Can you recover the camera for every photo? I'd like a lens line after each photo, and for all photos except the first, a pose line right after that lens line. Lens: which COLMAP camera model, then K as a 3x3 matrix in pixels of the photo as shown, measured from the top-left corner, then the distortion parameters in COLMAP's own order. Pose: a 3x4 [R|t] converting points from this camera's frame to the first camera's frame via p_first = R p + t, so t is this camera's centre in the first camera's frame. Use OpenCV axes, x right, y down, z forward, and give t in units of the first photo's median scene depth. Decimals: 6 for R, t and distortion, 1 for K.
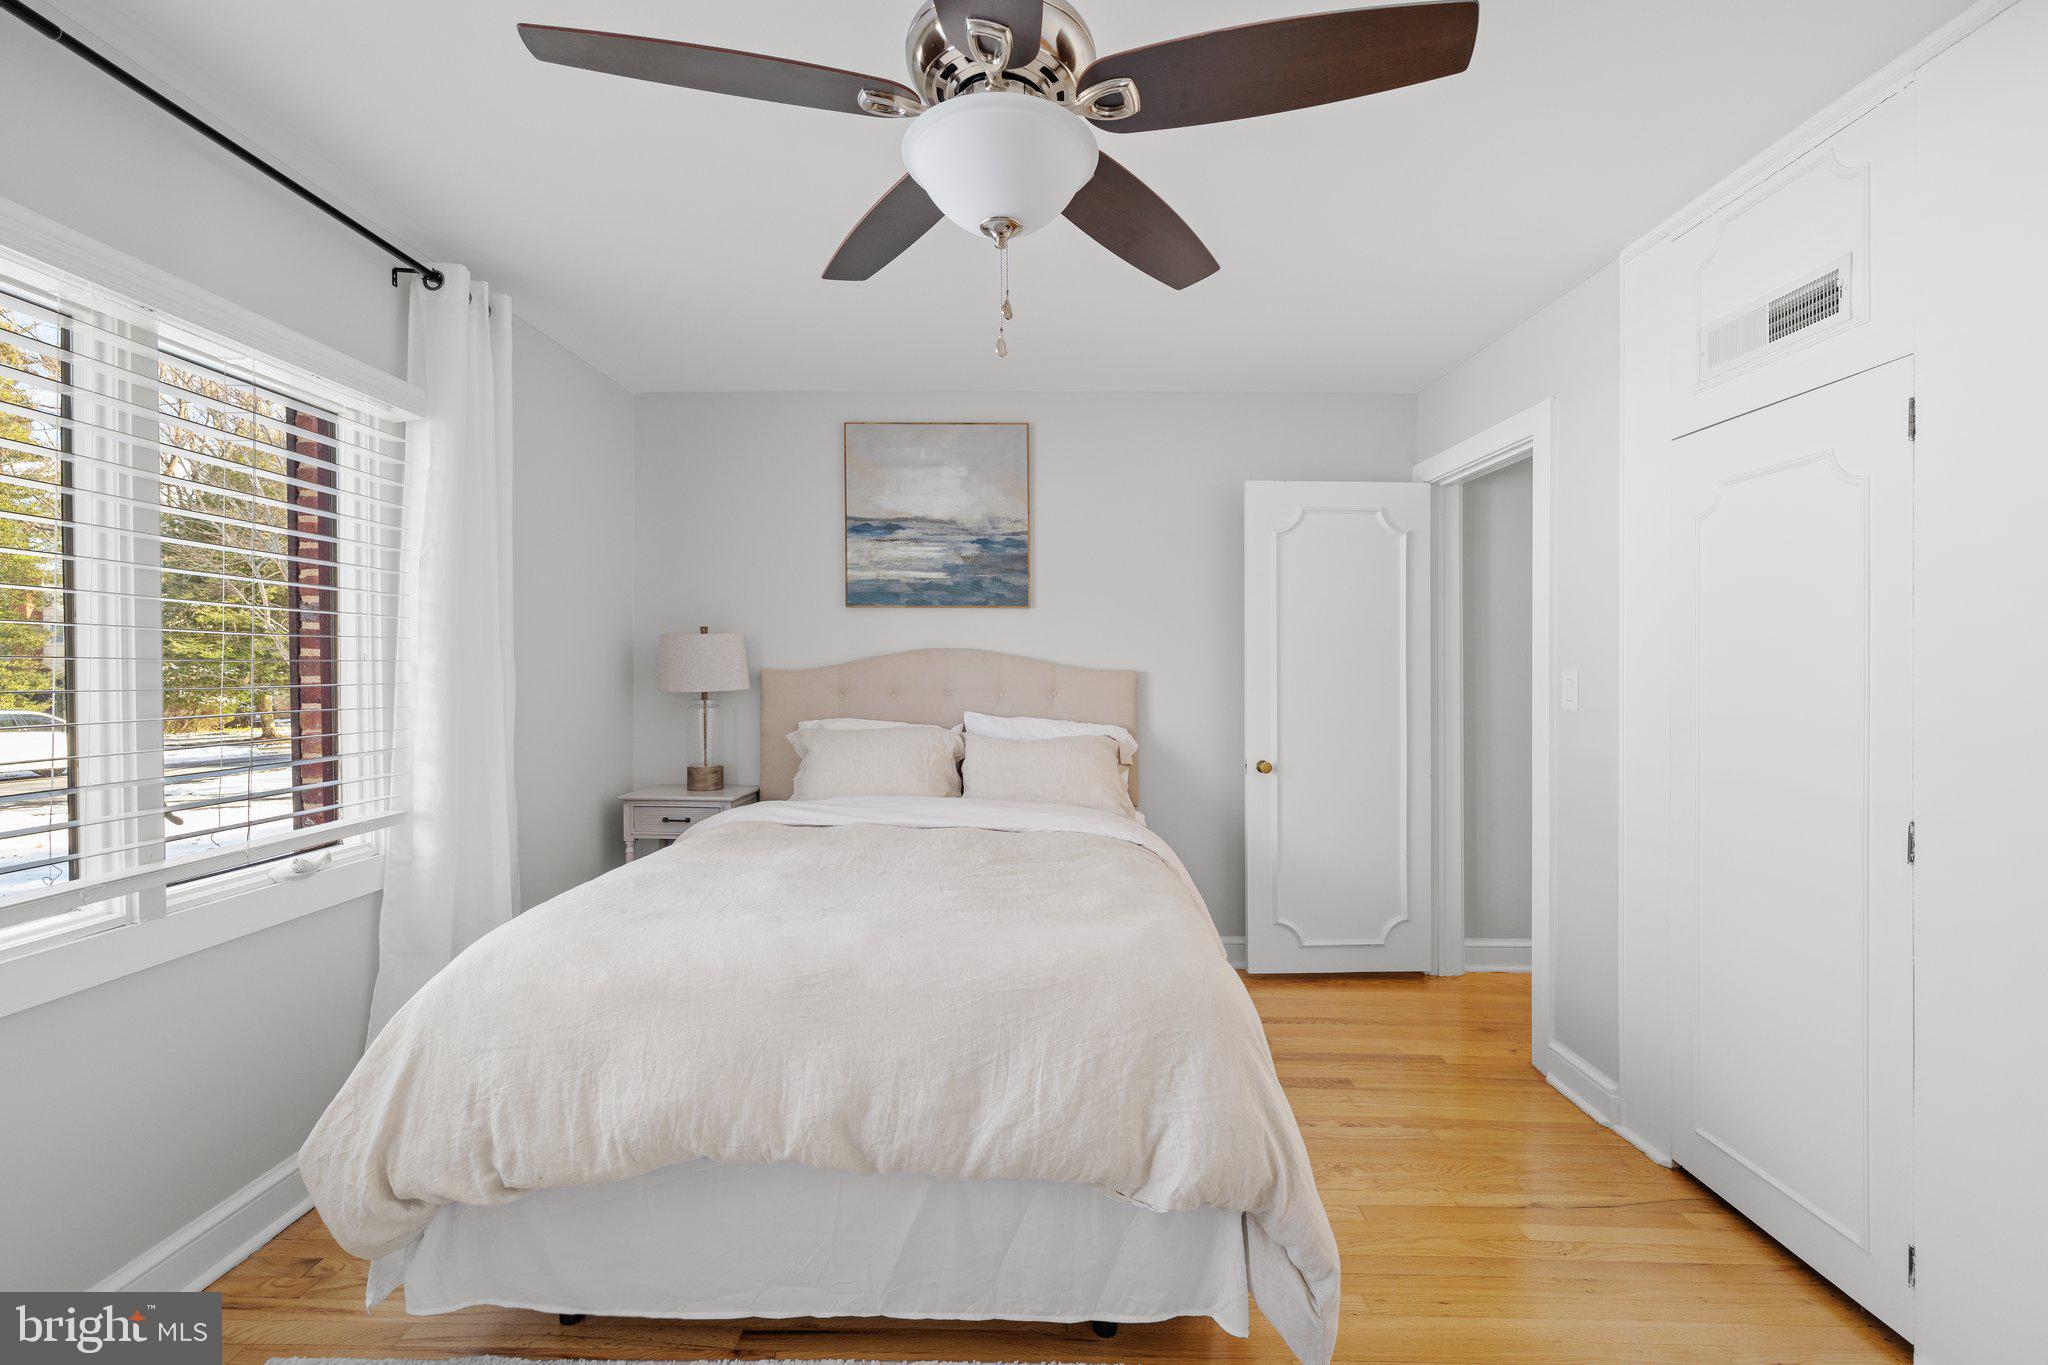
lens RADIAL K [[879.3, 0, 1011.5], [0, 879.3, 678.9], [0, 0, 1]] dist [-0.001265, -0.000016]
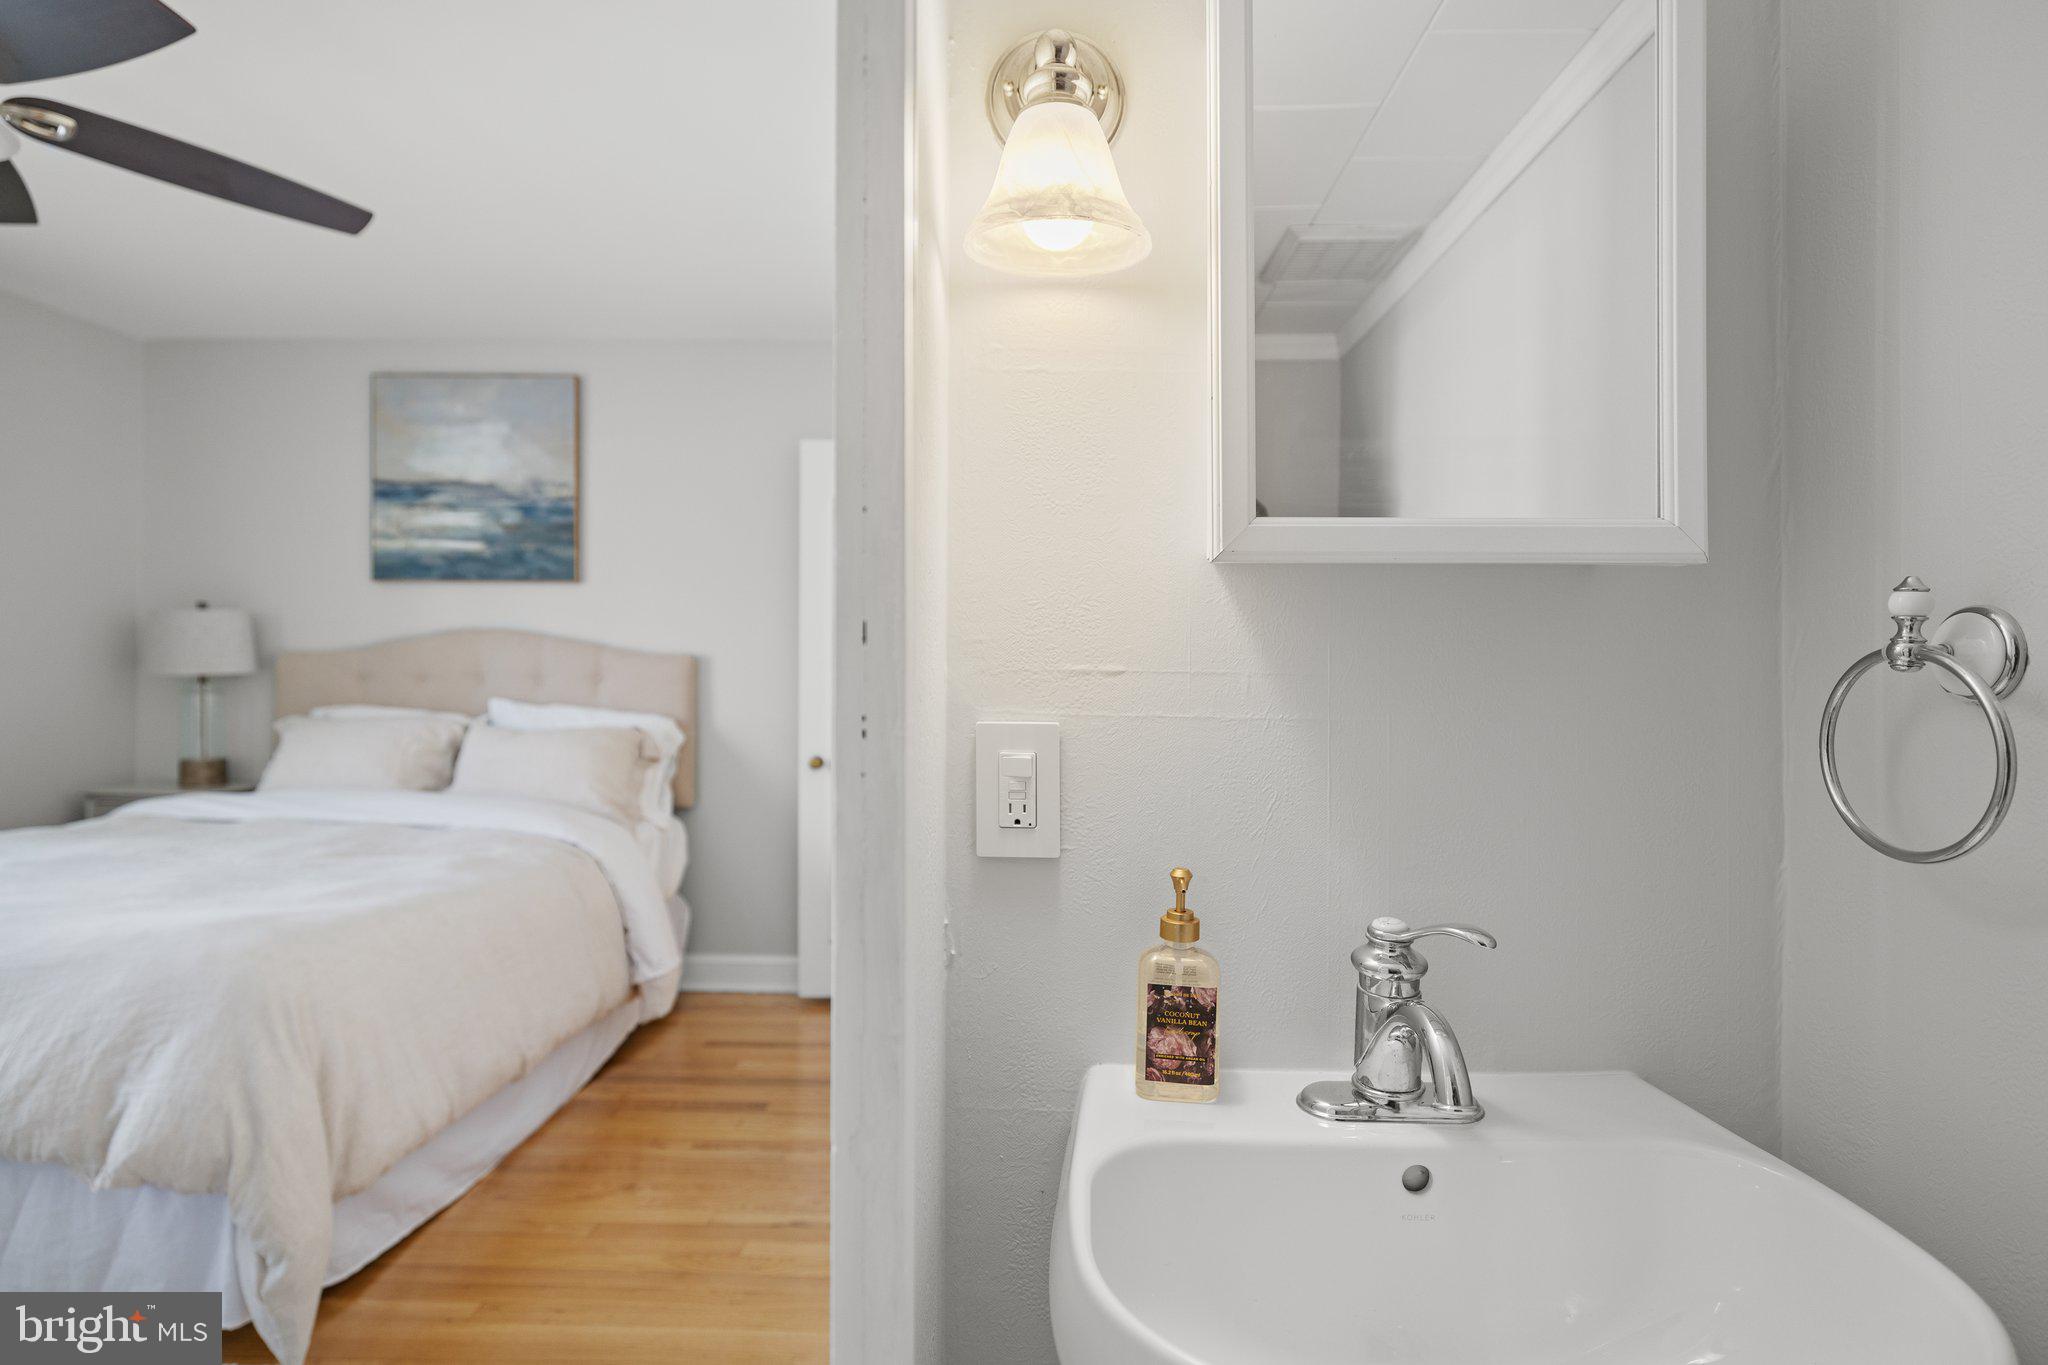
lens RADIAL K [[1062.7, 0, 1024.1], [0, 1062.7, 662.2], [0, 0, 1]] dist [-0.001605, -0.001117]
pose [[0.999986, 0.005339, 0.000016, 0.472571], [-0.005338, 0.999858, -0.015990, 0.013941], [-0.000101, 0.015990, 0.999872, -0.071612]]
